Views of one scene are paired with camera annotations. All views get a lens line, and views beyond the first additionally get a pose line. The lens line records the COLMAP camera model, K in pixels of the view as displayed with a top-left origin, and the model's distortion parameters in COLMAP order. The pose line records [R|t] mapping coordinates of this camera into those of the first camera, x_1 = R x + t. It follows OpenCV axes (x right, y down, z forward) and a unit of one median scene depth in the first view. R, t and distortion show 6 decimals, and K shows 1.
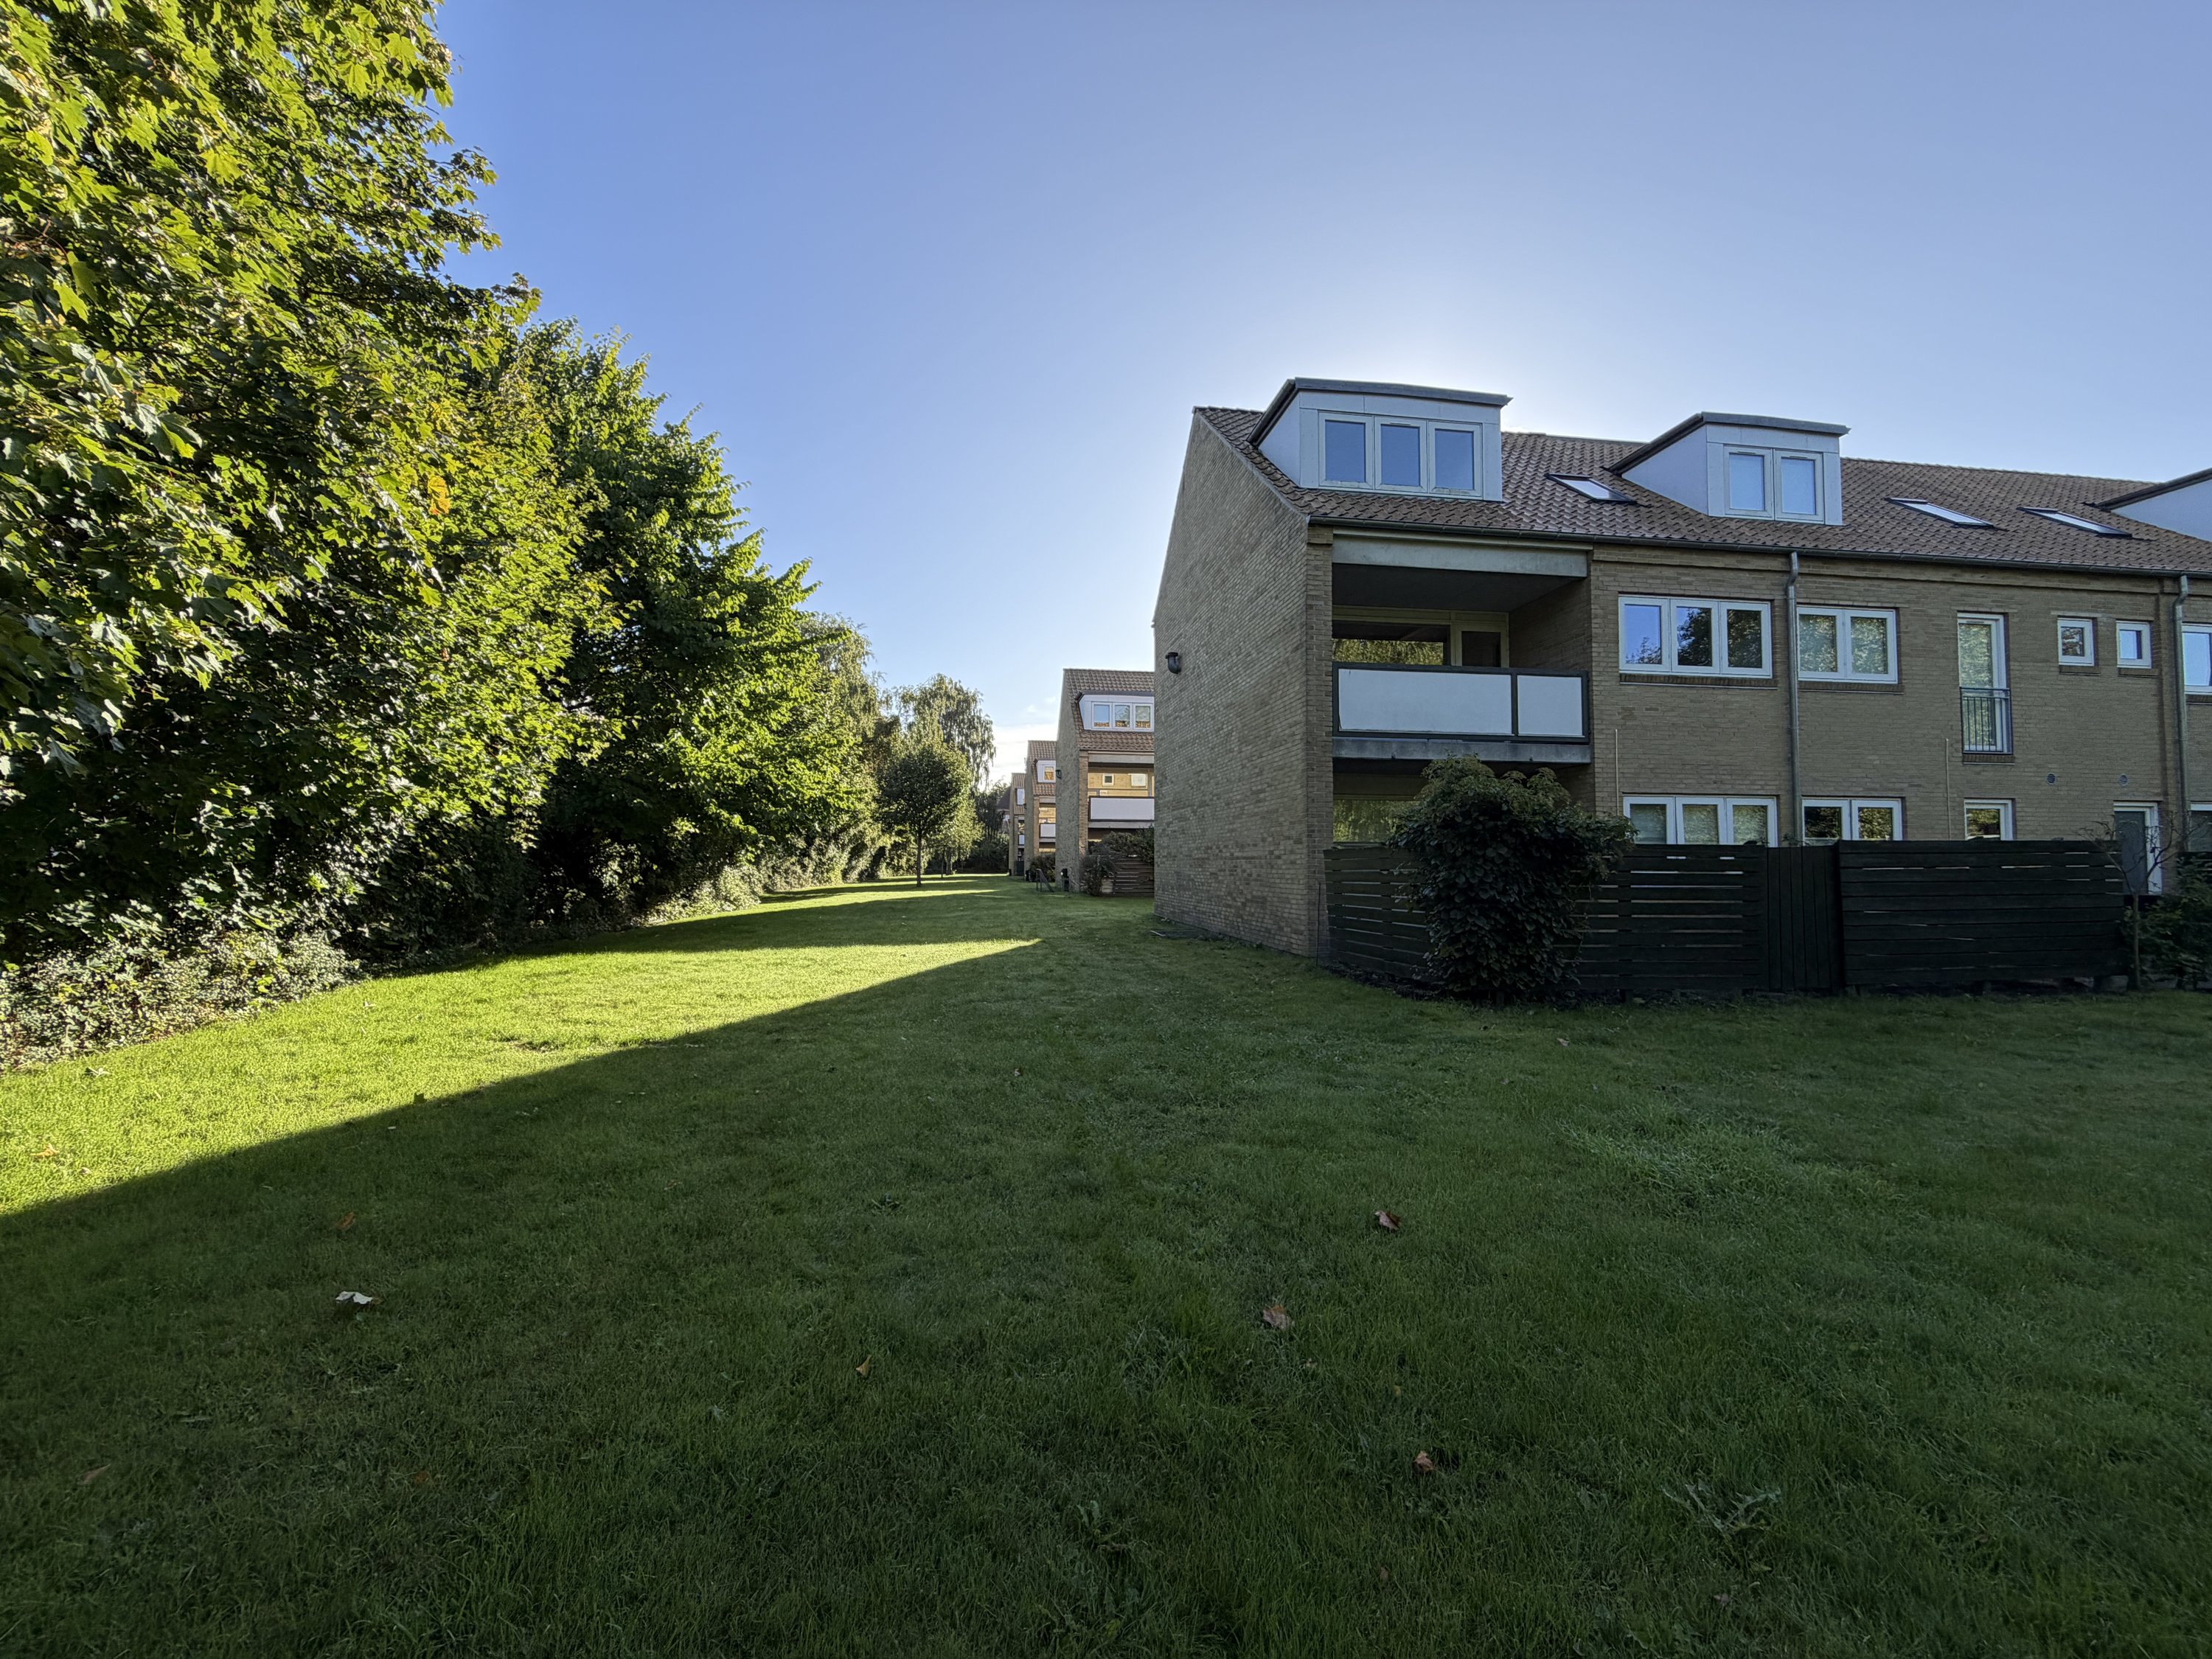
lens RADIAL K [[886.9, 0, 1103.7], [0, 886.9, 827.5], [0, 0, 1]] dist [0.001128, 0.000428]
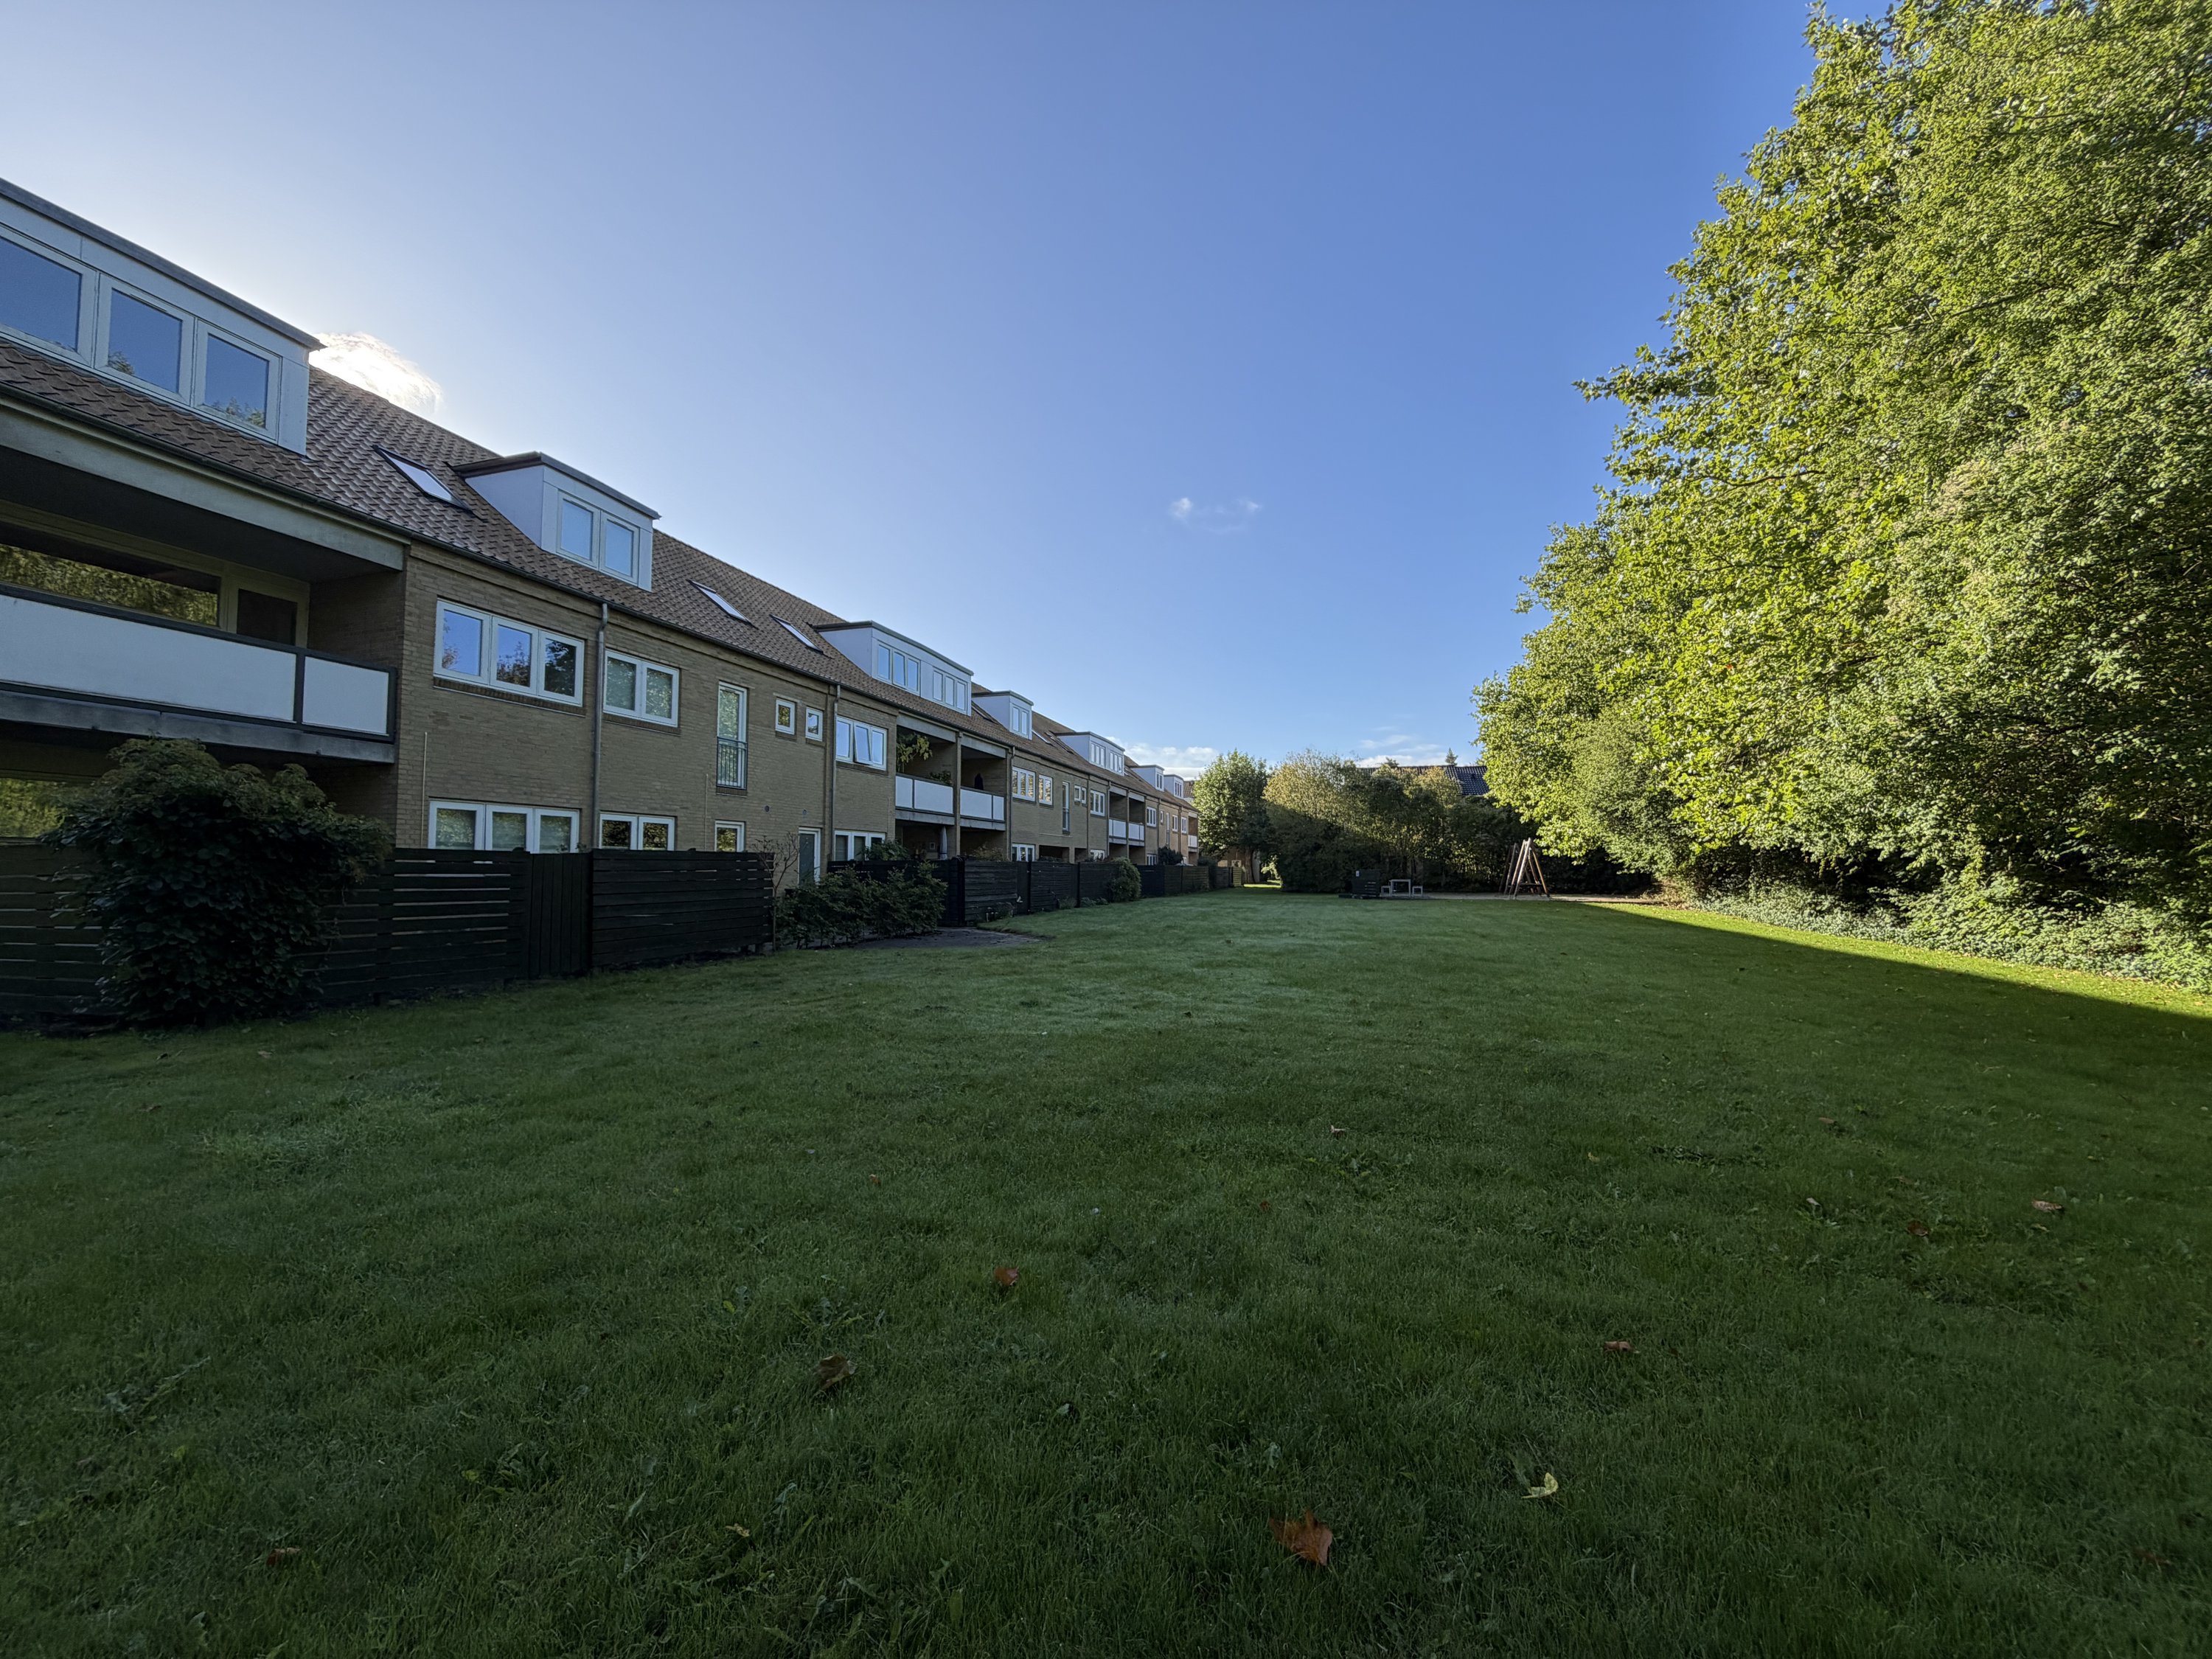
lens RADIAL K [[886.9, 0, 1103.1], [0, 886.9, 828.9], [0, 0, 1]] dist [0.001128, 0.000428]
pose [[0.440328, 0.041473, 0.896879, 0.026034], [-0.036981, 0.998923, -0.028036, -0.003094], [-0.897075, -0.020822, 0.441387, -0.115836]]
